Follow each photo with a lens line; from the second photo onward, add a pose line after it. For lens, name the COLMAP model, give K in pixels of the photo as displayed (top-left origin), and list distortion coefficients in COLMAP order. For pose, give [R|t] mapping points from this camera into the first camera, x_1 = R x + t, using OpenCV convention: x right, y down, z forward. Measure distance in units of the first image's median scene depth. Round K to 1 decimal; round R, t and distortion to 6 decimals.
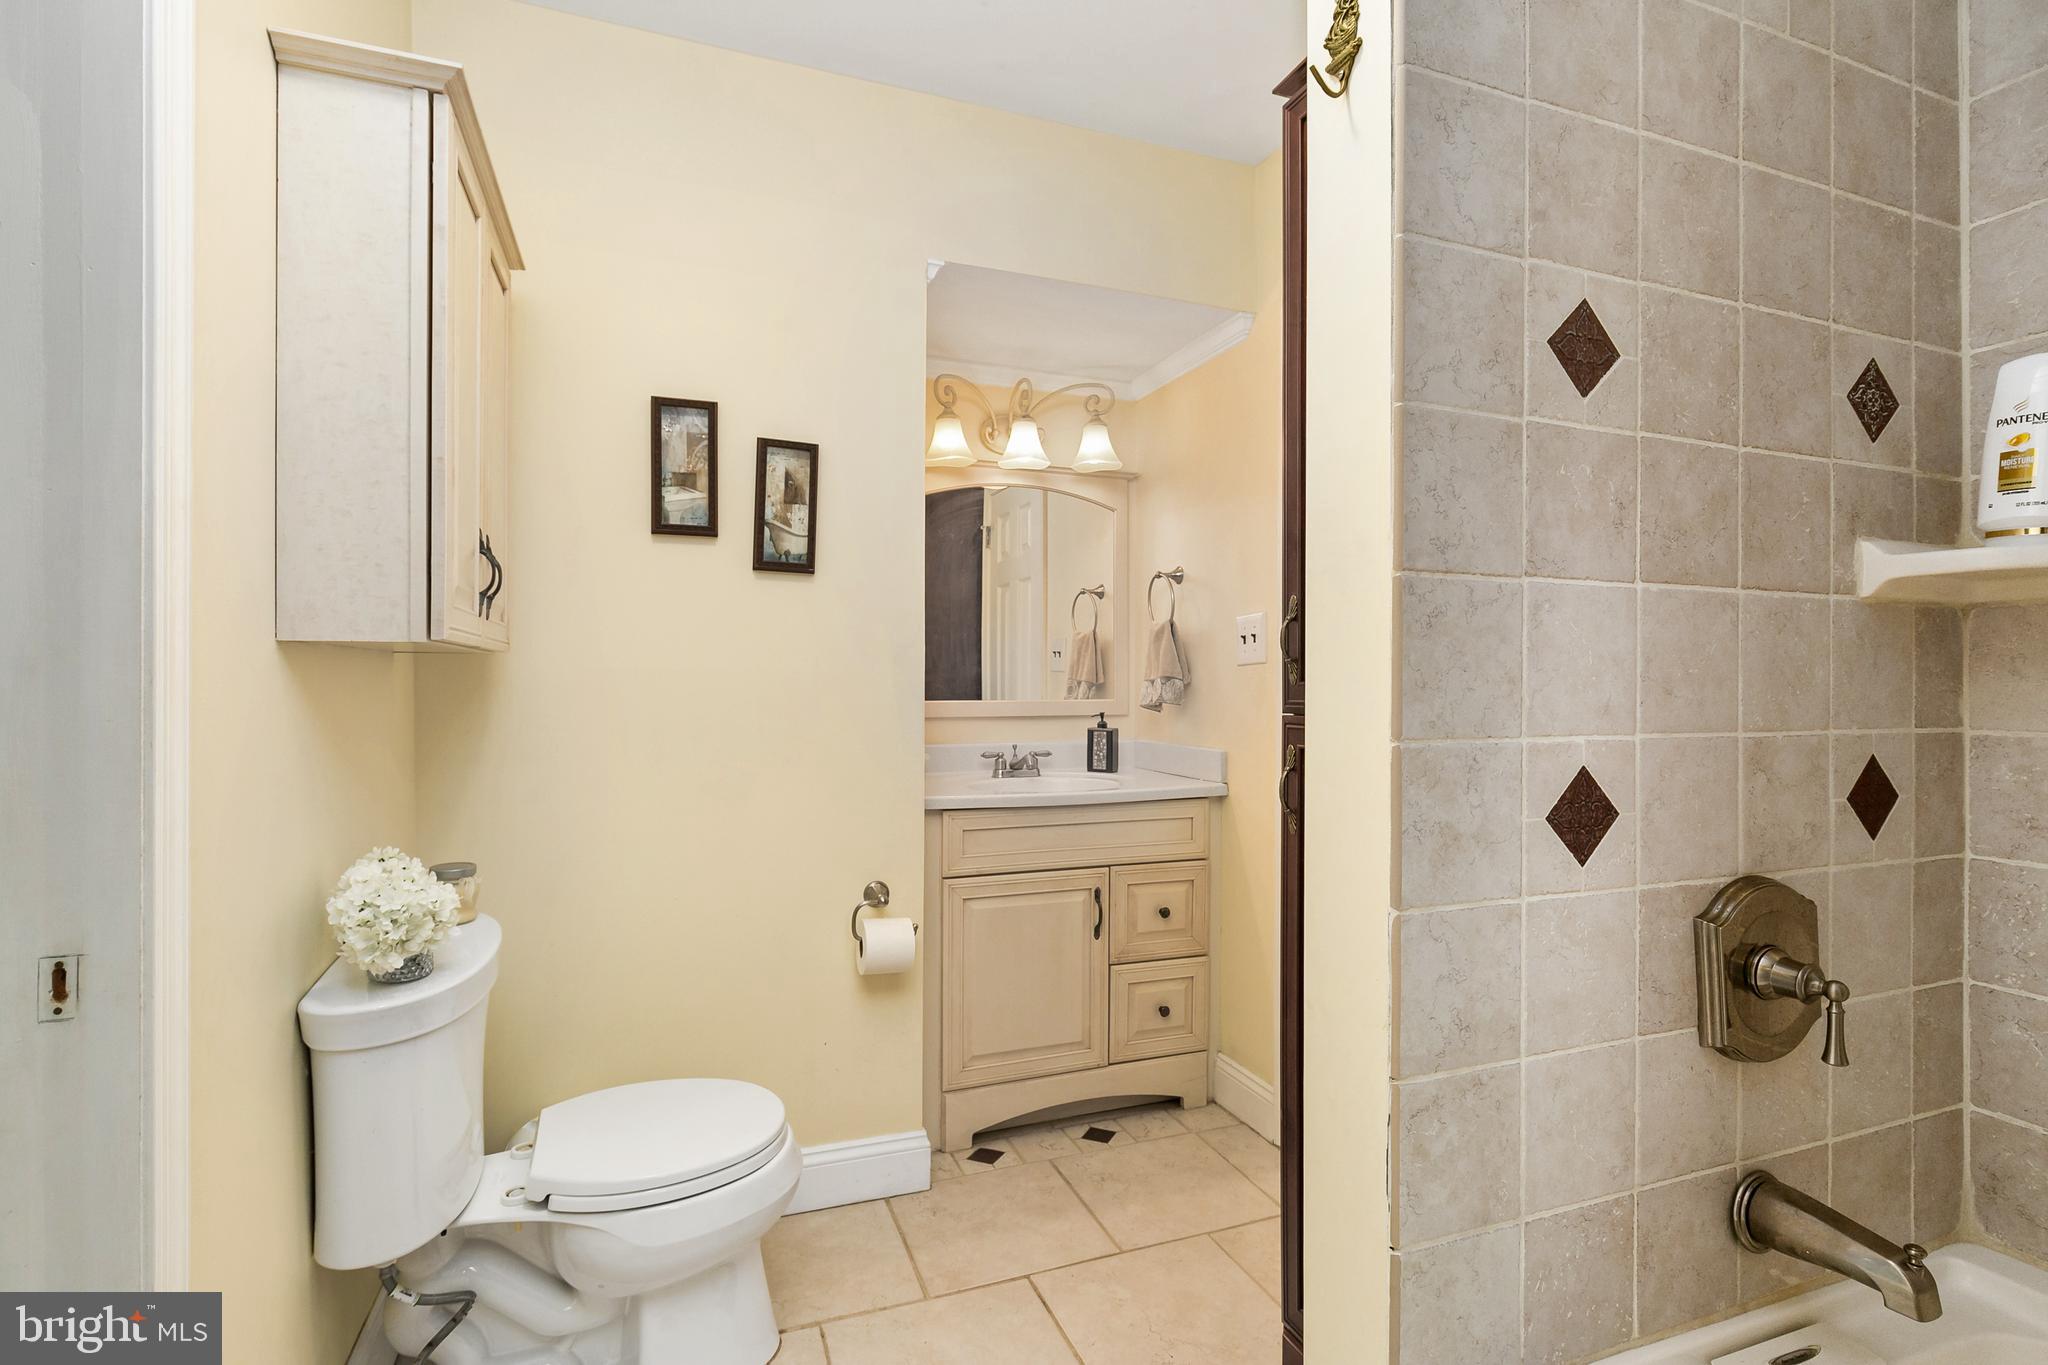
lens RADIAL K [[962.5, 0, 1024.0], [0, 962.5, 682.5], [0, 0, 1]] dist [0.000463, -0.000536]
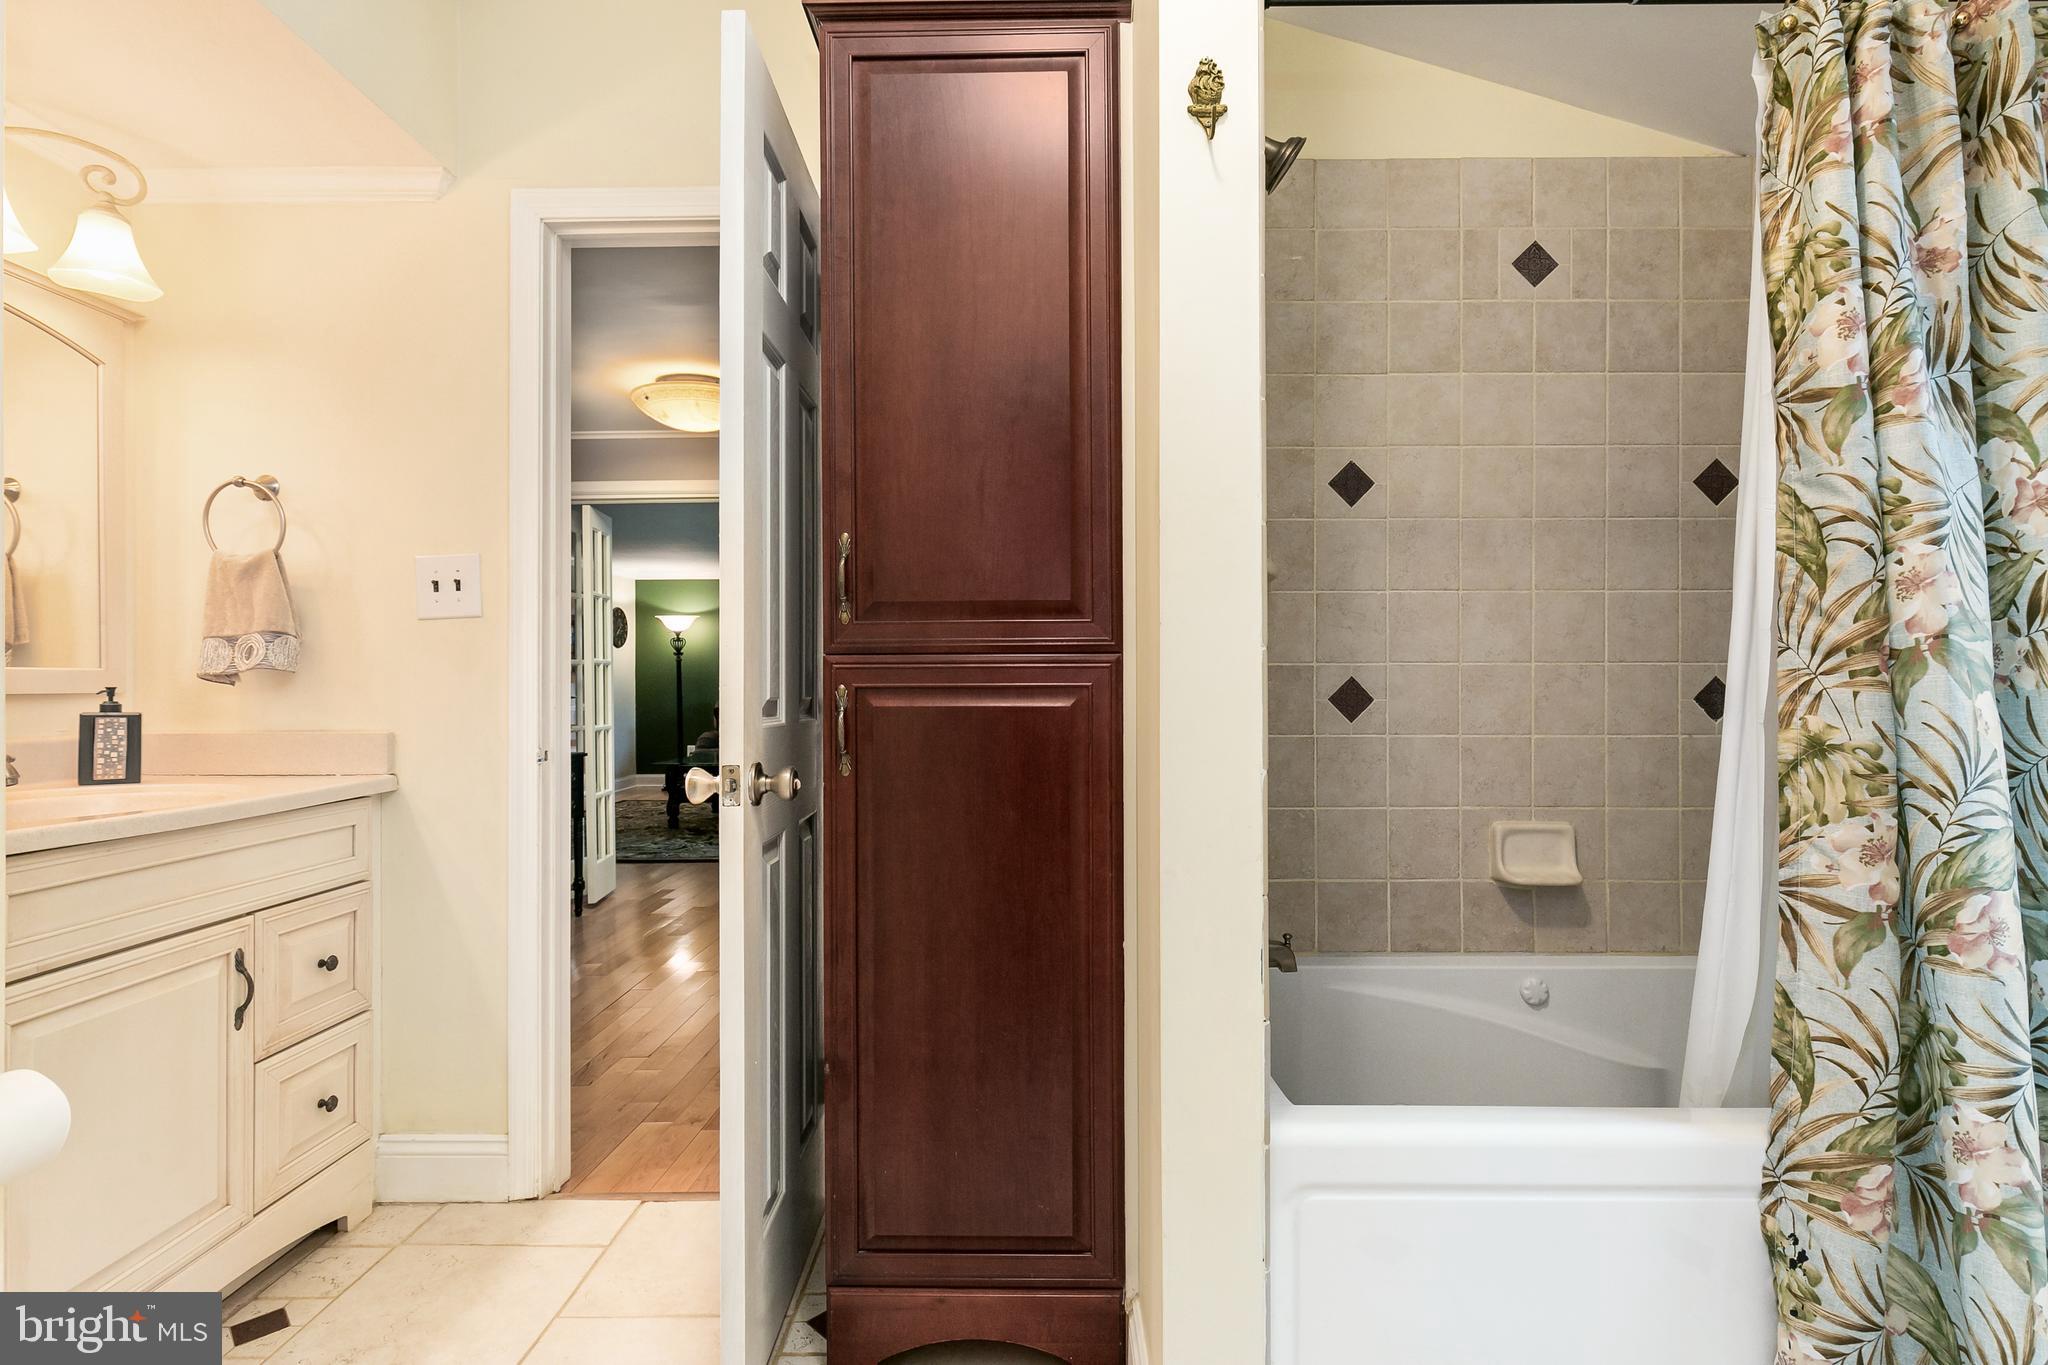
lens RADIAL K [[962.5, 0, 1024.0], [0, 962.5, 682.5], [0, 0, 1]] dist [0.000463, -0.000536]
pose [[0.362627, 0.004052, 0.931926, -0.317257], [0.002031, 0.999985, -0.005138, 0.036958], [-0.931932, 0.003756, 0.362613, 0.261926]]
